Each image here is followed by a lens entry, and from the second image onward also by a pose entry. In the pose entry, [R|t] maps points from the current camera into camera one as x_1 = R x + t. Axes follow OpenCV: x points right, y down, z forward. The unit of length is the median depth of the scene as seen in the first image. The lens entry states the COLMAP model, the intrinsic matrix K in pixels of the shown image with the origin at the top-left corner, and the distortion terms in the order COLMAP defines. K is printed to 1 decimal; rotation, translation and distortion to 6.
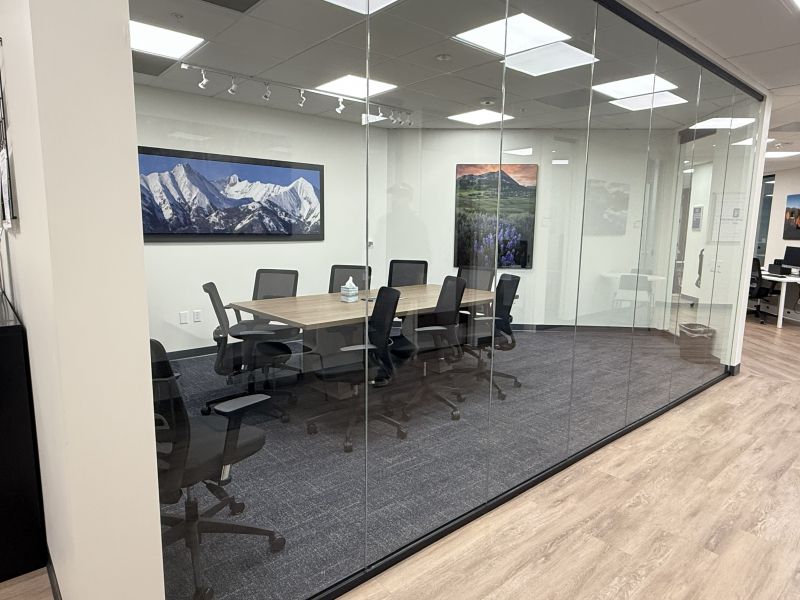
lens RADIAL K [[498.1, 0, 400.3], [0, 498.1, 298.9], [0, 0, 1]] dist [-0.001111, -0.000740]
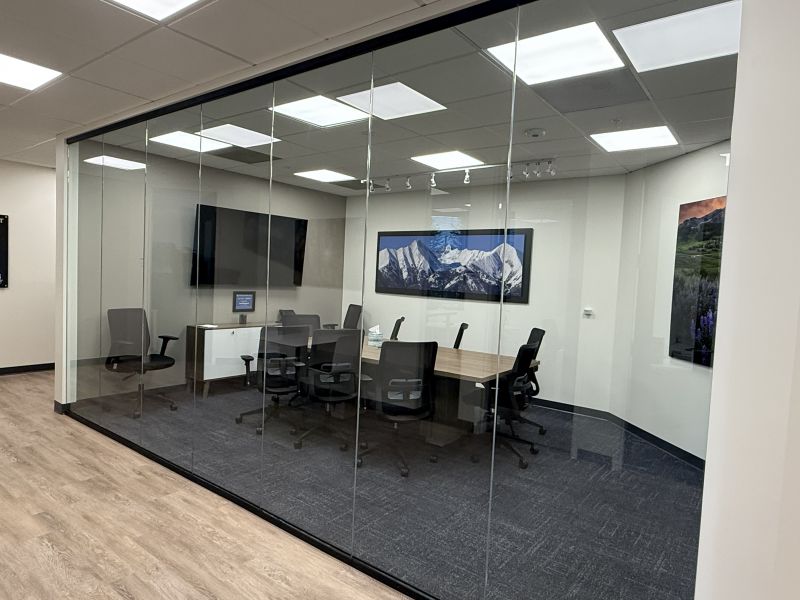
lens RADIAL K [[498.1, 0, 400.3], [0, 498.1, 302.2], [0, 0, 1]] dist [-0.001111, -0.000740]
pose [[0.205899, 0.047704, -0.977410, 0.883318], [-0.184048, 0.982874, 0.009199, -0.098213], [0.961110, 0.177996, 0.211153, 0.653209]]
